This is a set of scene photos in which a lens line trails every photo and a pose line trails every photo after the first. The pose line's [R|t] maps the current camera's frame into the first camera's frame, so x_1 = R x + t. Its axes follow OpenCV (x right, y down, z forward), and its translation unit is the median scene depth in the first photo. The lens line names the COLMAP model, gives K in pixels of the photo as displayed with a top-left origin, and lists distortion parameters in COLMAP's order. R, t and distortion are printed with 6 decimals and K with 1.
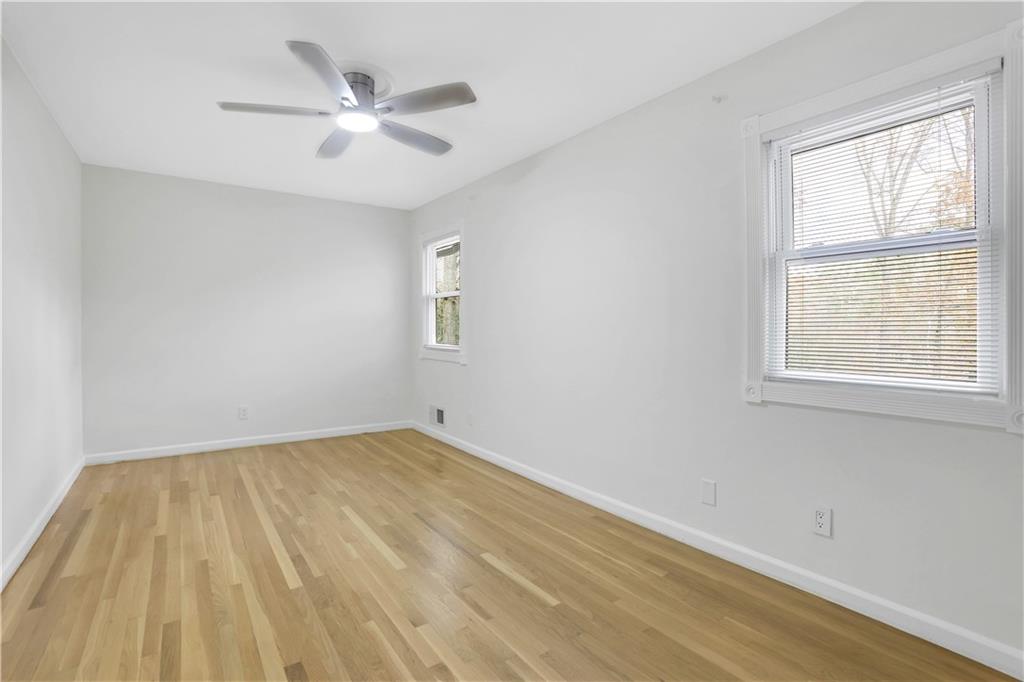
lens RADIAL K [[490.0, 0, 509.6], [0, 490.0, 332.1], [0, 0, 1]] dist [-0.048561, 0.001450]
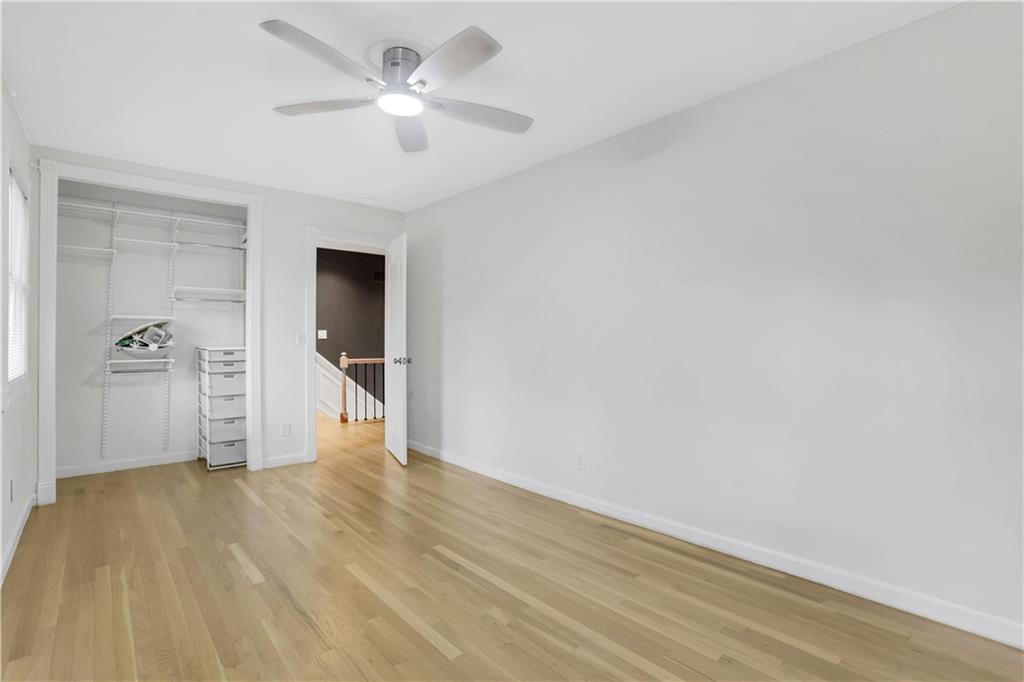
lens RADIAL K [[490.0, 0, 509.6], [0, 490.0, 332.1], [0, 0, 1]] dist [-0.048561, 0.001450]
pose [[-0.994730, -0.006084, -0.102351, -0.433480], [-0.004740, 0.999899, -0.013365, -0.009267], [0.102422, -0.012809, -0.994659, 1.970705]]
